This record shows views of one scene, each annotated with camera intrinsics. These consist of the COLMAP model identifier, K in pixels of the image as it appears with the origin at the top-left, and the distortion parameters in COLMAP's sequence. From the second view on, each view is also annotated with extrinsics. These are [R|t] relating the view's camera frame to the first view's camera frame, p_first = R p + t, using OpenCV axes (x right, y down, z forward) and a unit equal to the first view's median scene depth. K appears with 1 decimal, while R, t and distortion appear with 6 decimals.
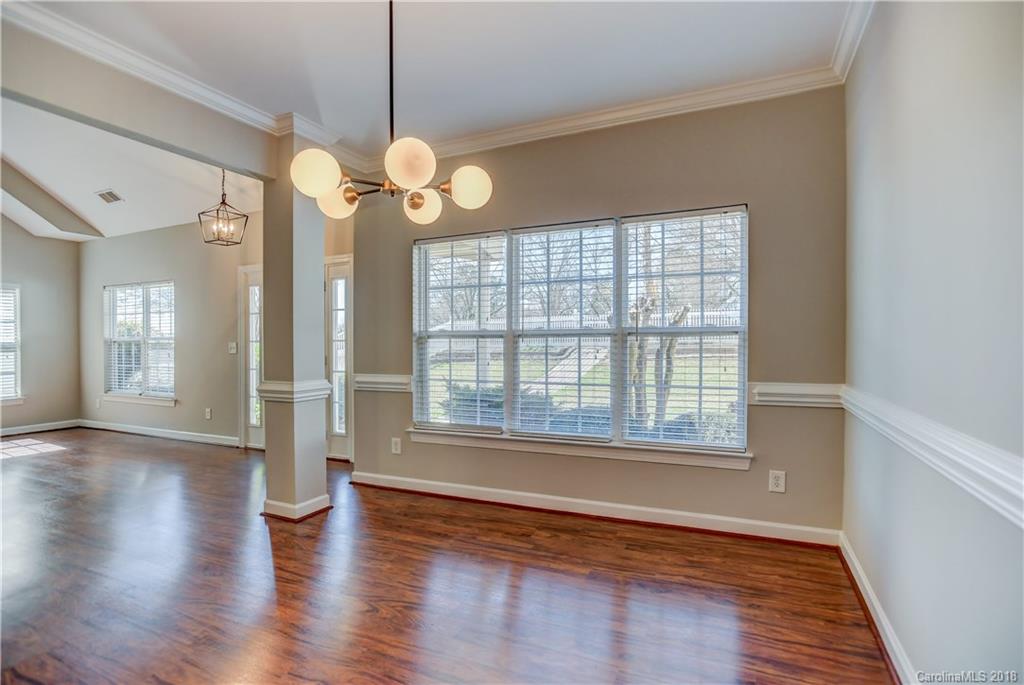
lens RADIAL K [[516.7, 0, 517.1], [0, 516.7, 348.3], [0, 0, 1]] dist [-0.055909, 0.031627]
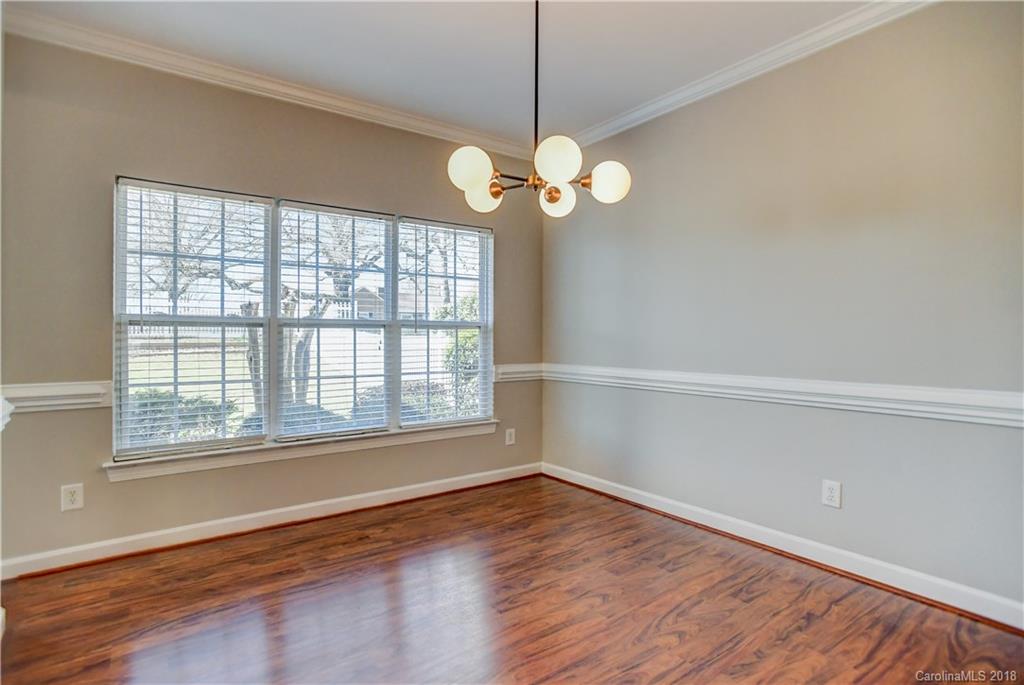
lens RADIAL K [[516.7, 0, 517.1], [0, 516.7, 348.3], [0, 0, 1]] dist [-0.055909, 0.031627]
pose [[0.475270, -0.013703, 0.879733, -0.650728], [0.000368, 0.999882, 0.015376, 0.002015], [-0.879840, -0.006985, 0.475219, 0.300955]]
